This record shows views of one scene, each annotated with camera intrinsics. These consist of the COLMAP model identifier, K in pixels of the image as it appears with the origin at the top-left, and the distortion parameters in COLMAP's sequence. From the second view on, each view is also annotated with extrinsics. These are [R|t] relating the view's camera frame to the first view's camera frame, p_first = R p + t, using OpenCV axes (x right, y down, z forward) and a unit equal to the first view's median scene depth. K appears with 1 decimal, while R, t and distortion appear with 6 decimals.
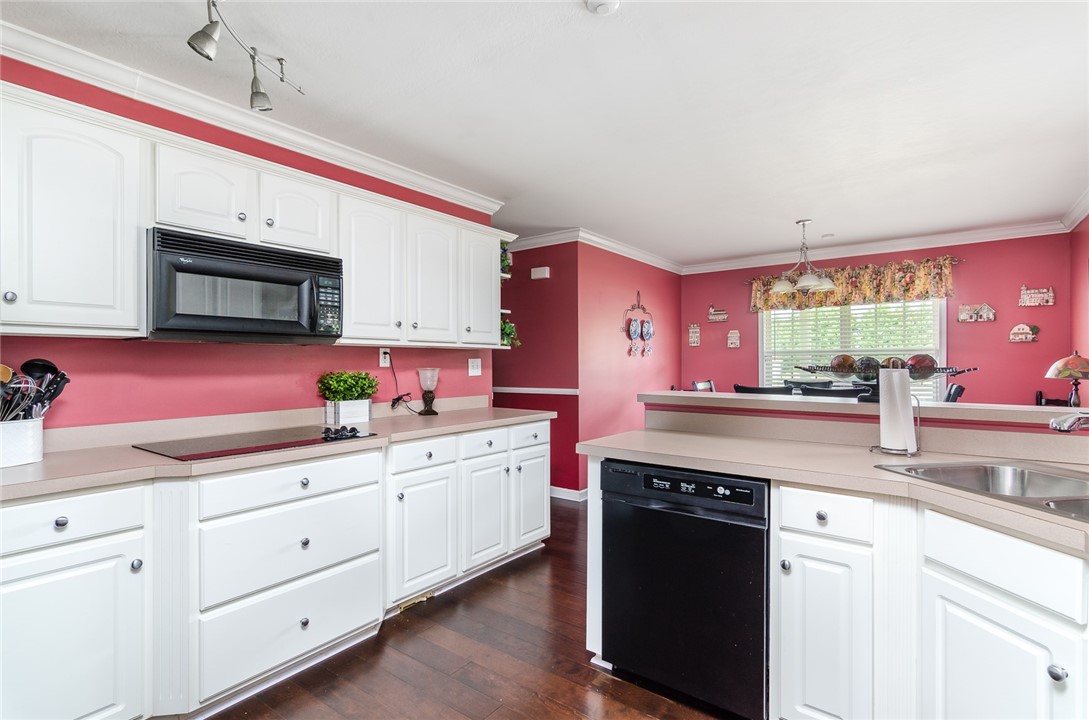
lens RADIAL K [[526.4, 0, 542.9], [0, 526.4, 362.5], [0, 0, 1]] dist [-0.002371, 0.001973]
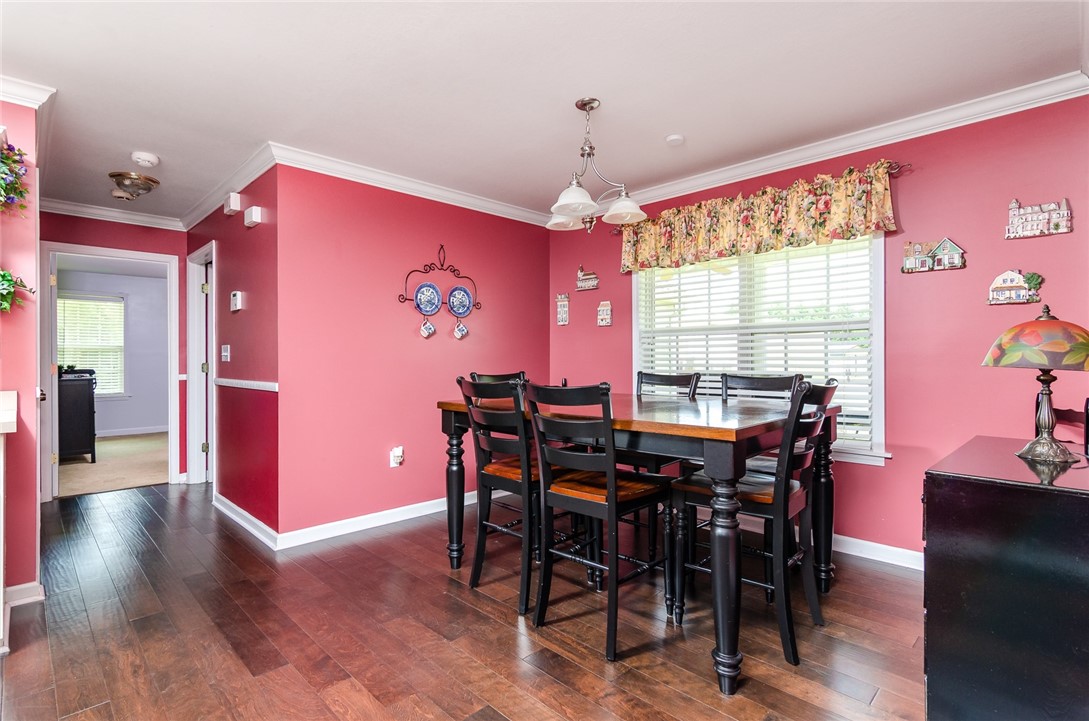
lens RADIAL K [[526.4, 0, 545.5], [0, 526.4, 359.3], [0, 0, 1]] dist [-0.002371, 0.001973]
pose [[0.988669, 0.002592, -0.150088, 0.476423], [-0.001684, 0.999980, 0.006172, 0.015363], [0.150101, -0.005849, 0.988653, 0.355686]]
